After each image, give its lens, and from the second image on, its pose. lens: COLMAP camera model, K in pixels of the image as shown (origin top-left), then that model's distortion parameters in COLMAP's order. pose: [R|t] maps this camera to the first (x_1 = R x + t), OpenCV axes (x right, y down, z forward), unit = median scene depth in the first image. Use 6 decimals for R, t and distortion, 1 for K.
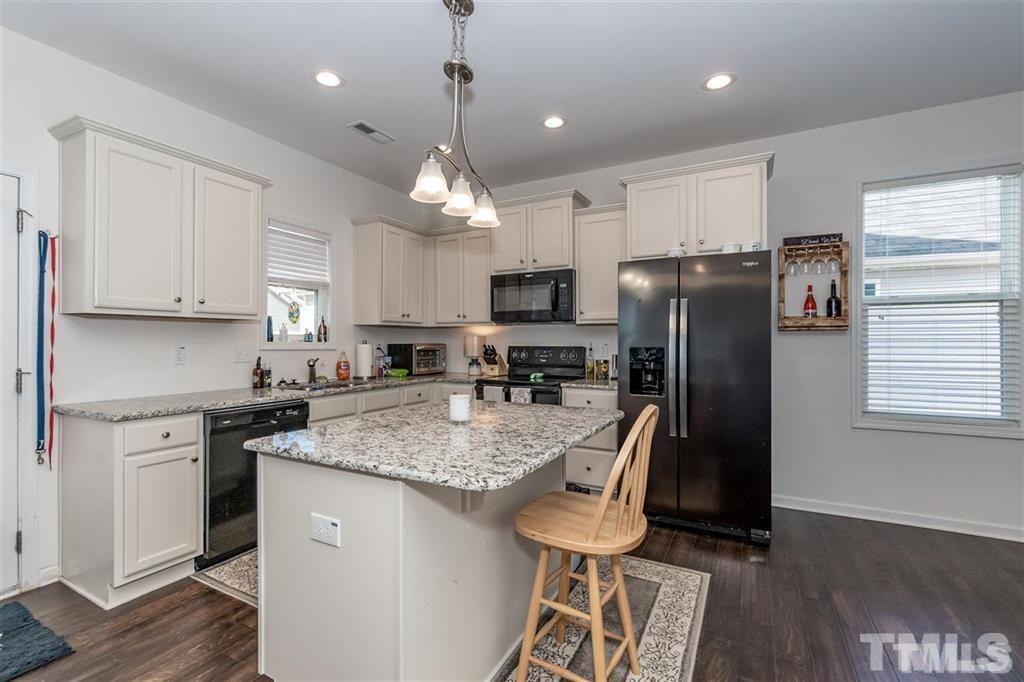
lens RADIAL K [[464.0, 0, 508.0], [0, 464.0, 340.4], [0, 0, 1]] dist [-0.004677, -0.000135]
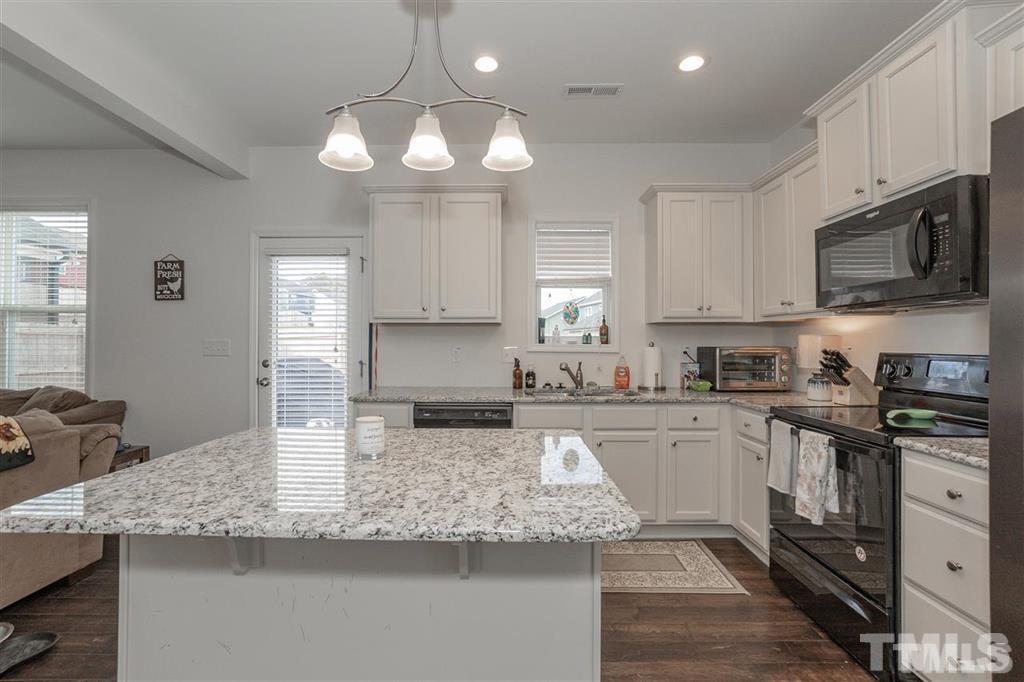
lens RADIAL K [[464.0, 0, 510.6], [0, 464.0, 339.5], [0, 0, 1]] dist [-0.004677, -0.000135]
pose [[0.469192, -0.005822, -0.883077, 0.307665], [-0.000312, 0.999977, -0.006758, 0.000714], [0.883096, 0.003447, 0.469179, 0.417655]]
